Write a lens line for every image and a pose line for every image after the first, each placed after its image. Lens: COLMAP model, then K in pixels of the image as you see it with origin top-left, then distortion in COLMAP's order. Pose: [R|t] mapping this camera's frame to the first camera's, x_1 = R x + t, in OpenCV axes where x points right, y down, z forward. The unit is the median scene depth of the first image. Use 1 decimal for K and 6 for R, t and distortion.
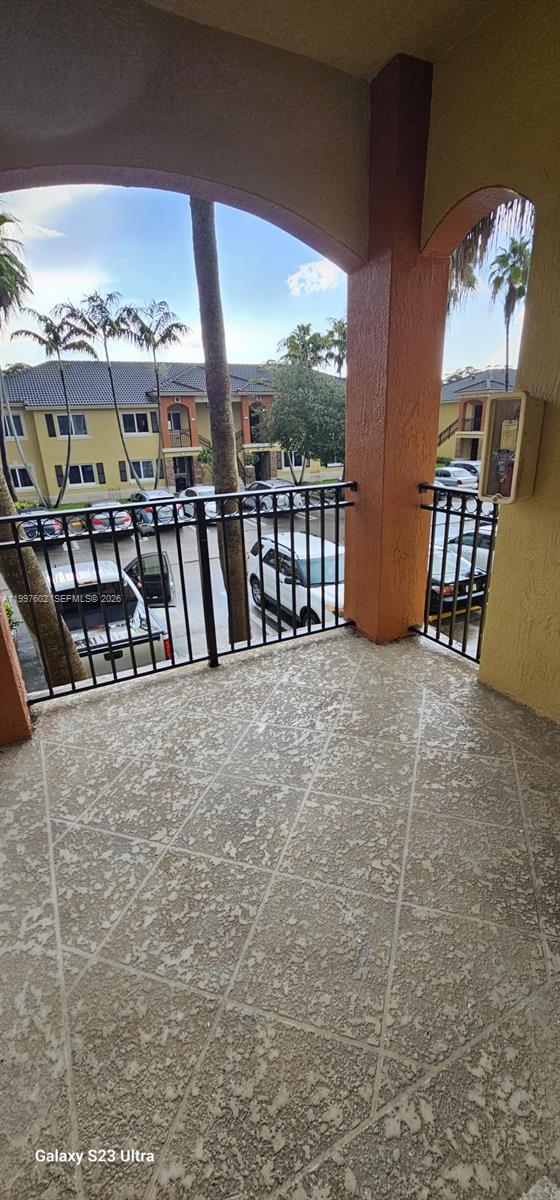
lens RADIAL K [[491.0, 0, 294.0], [0, 491.0, 608.1], [0, 0, 1]] dist [-0.004439, -0.000125]
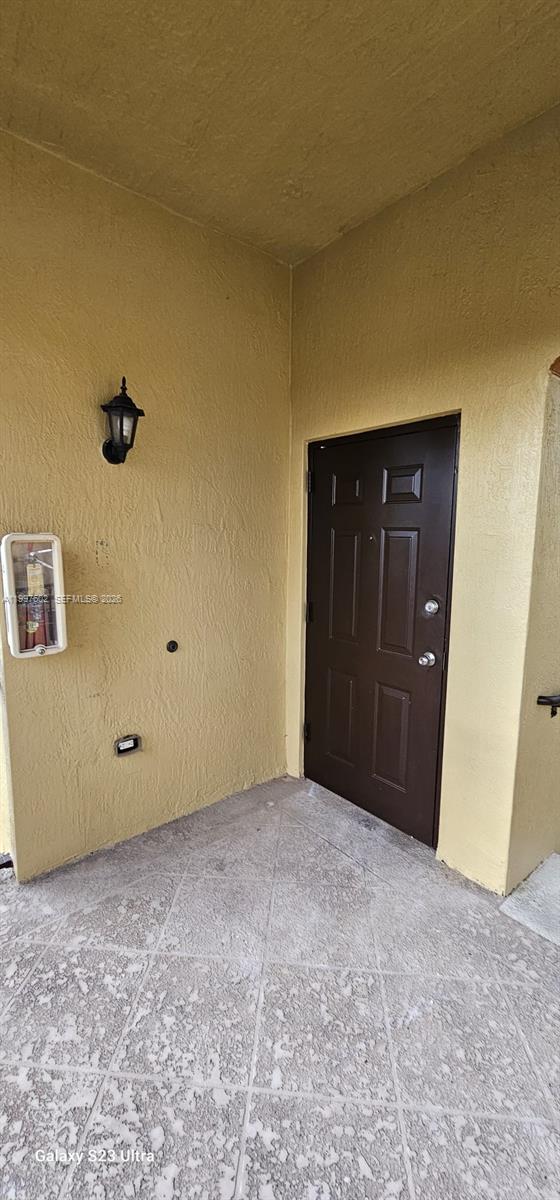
lens RADIAL K [[499.9, 0, 287.4], [0, 499.9, 609.6], [0, 0, 1]] dist [-0.001342, 0.000049]
pose [[-0.227119, -0.124227, 0.965911, -0.665375], [0.349343, 0.915428, 0.199877, -0.405726], [-0.909052, 0.382831, -0.164513, 0.983979]]
